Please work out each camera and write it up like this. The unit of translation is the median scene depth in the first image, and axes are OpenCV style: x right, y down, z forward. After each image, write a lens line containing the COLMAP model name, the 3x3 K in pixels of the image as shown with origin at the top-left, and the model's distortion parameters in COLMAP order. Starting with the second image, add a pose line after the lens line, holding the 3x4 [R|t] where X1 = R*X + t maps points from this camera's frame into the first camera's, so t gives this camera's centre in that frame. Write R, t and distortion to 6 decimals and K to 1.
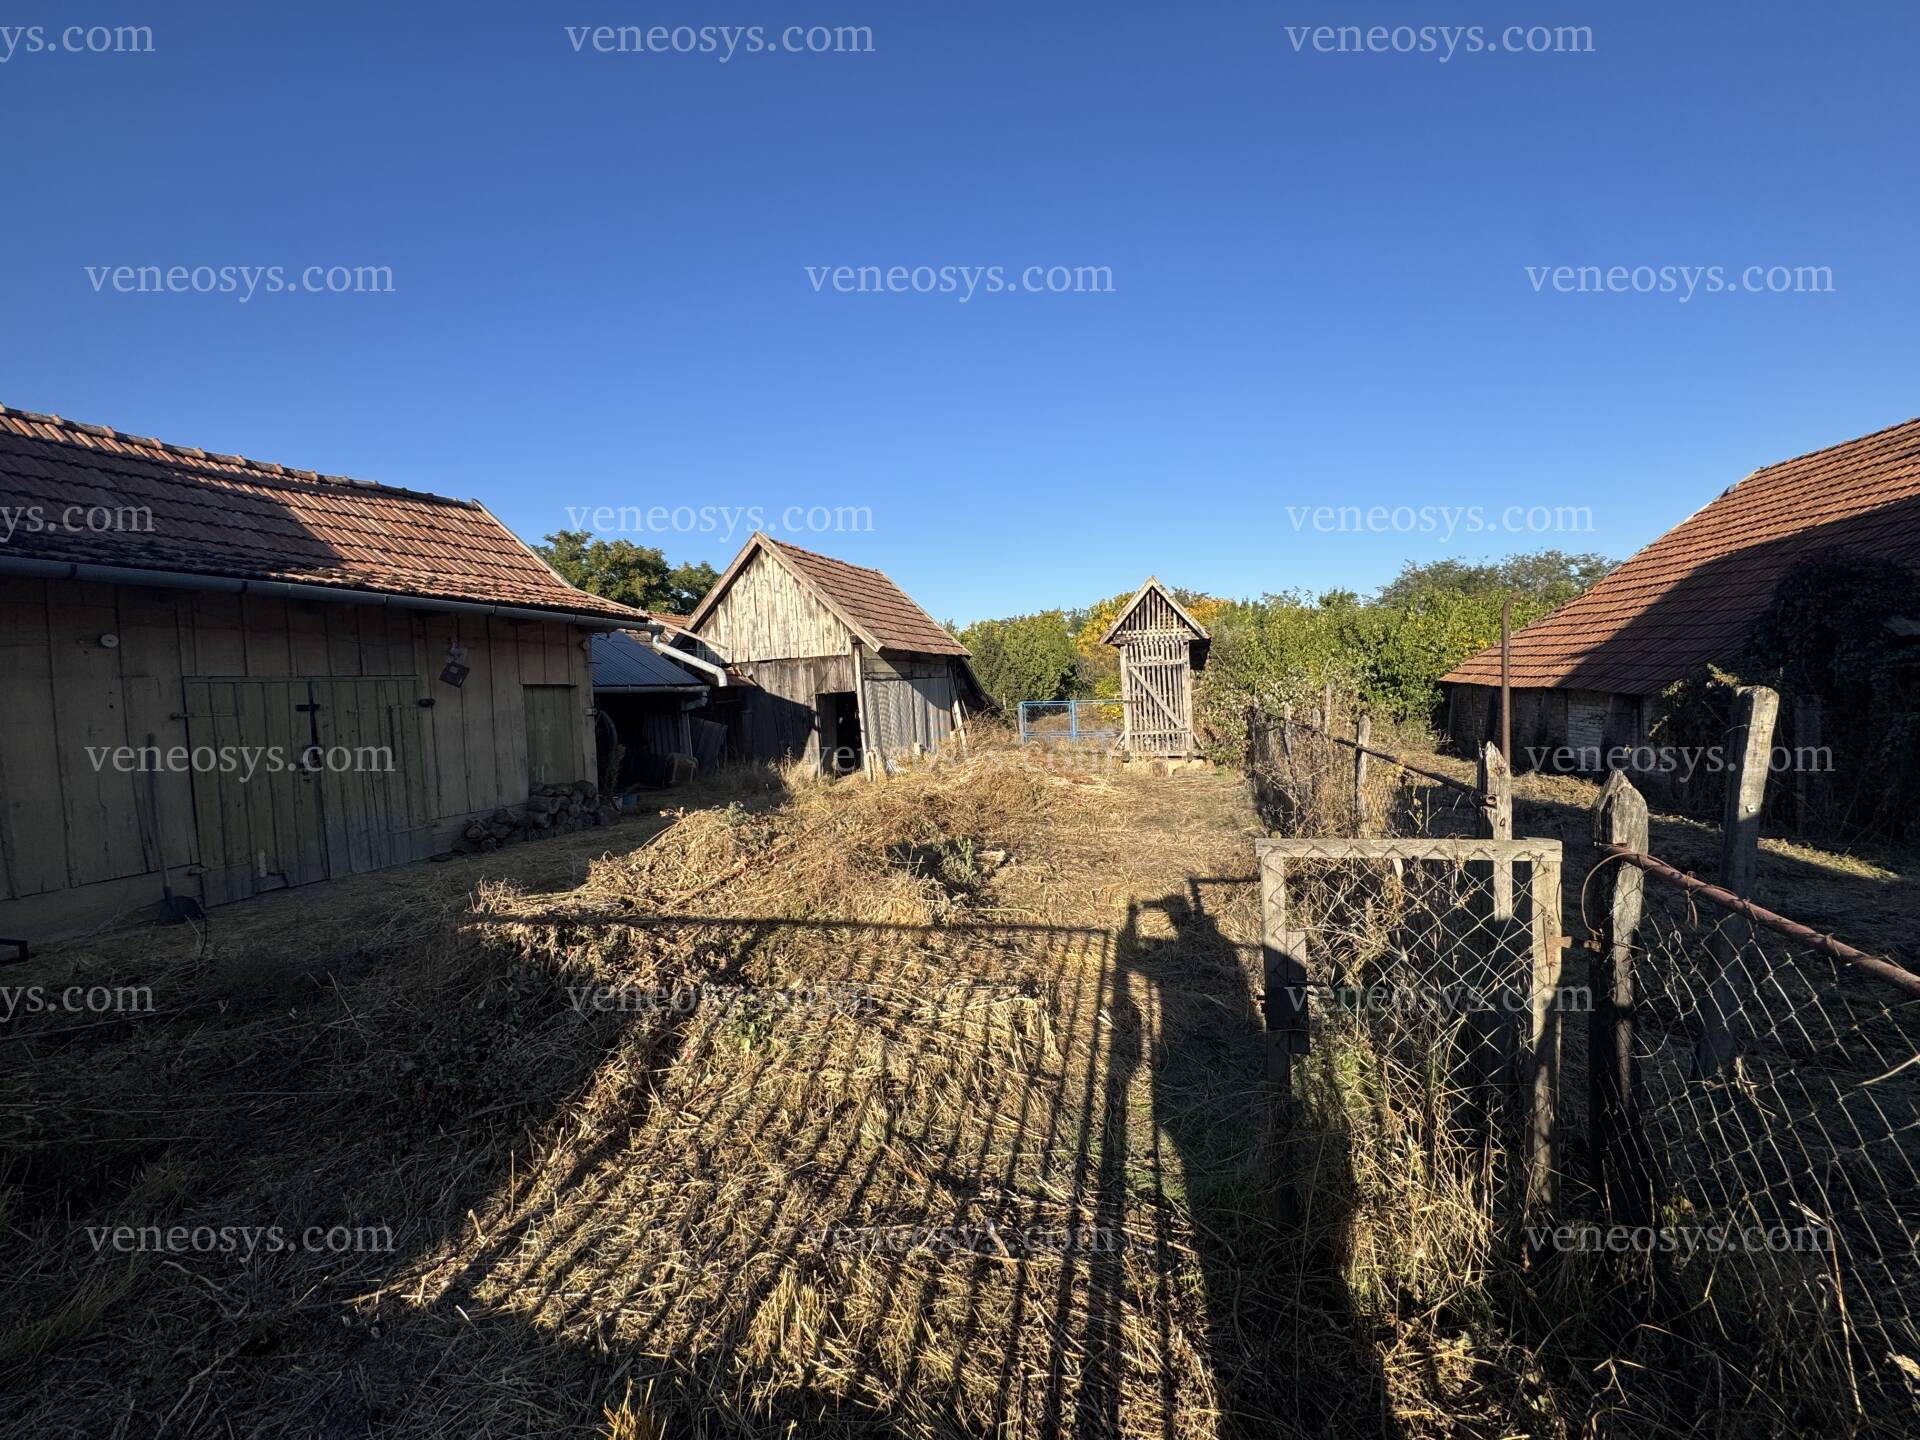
lens RADIAL K [[772.5, 0, 960.6], [0, 772.5, 717.3], [0, 0, 1]] dist [-0.001950, 0.000148]
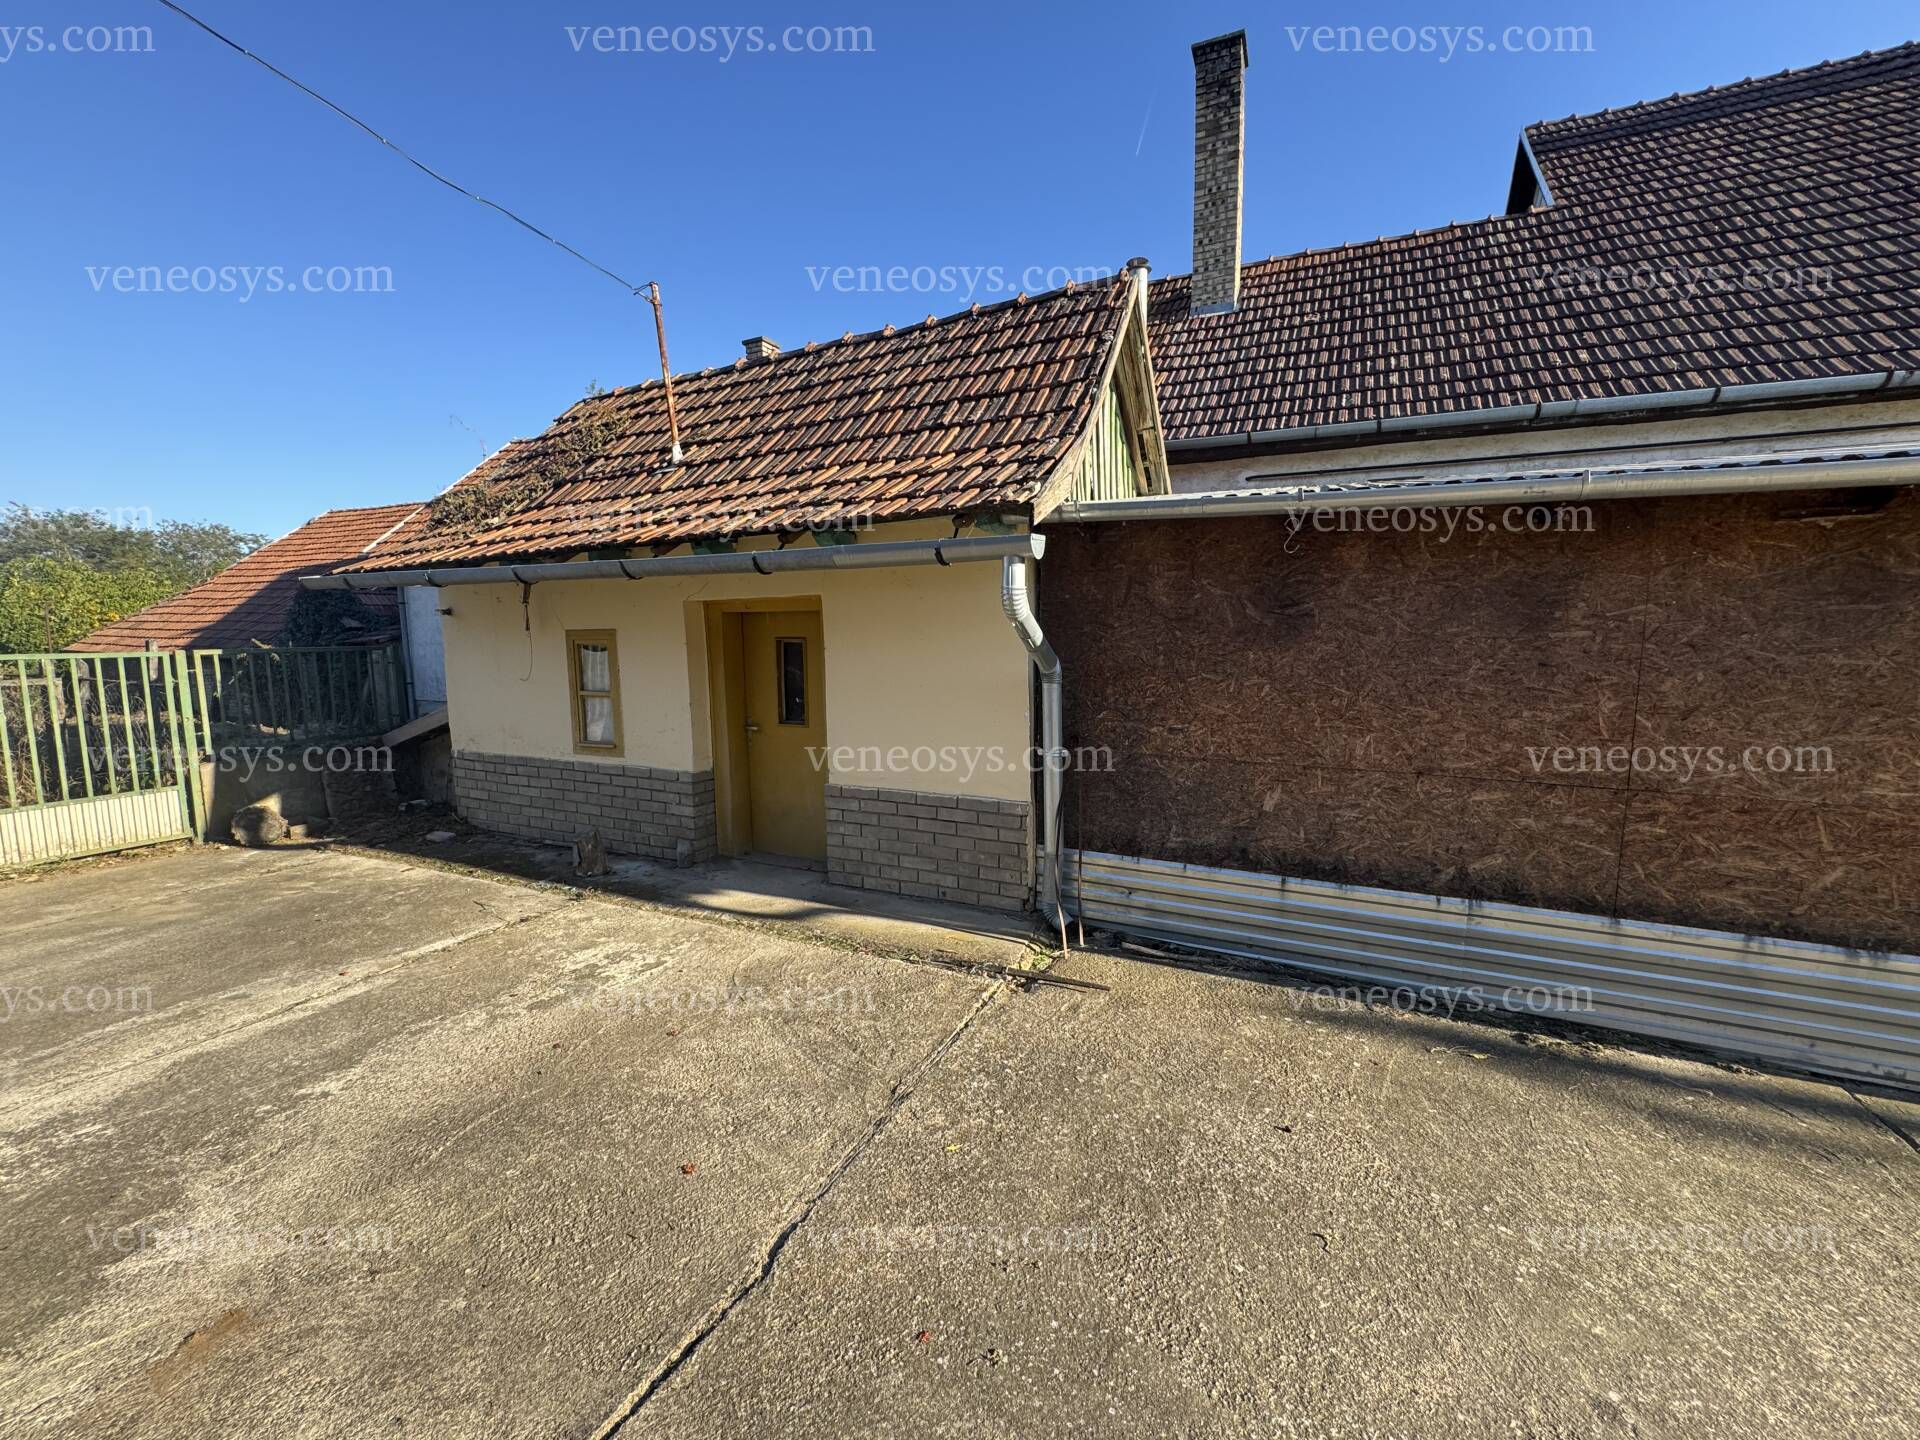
lens RADIAL K [[772.5, 0, 962.0], [0, 772.5, 716.7], [0, 0, 1]] dist [-0.001950, 0.000148]
pose [[0.169844, -0.060900, 0.983587, -0.229612], [0.036932, 0.997781, 0.055402, 0.034162], [-0.984779, 0.026916, 0.171716, -0.421596]]
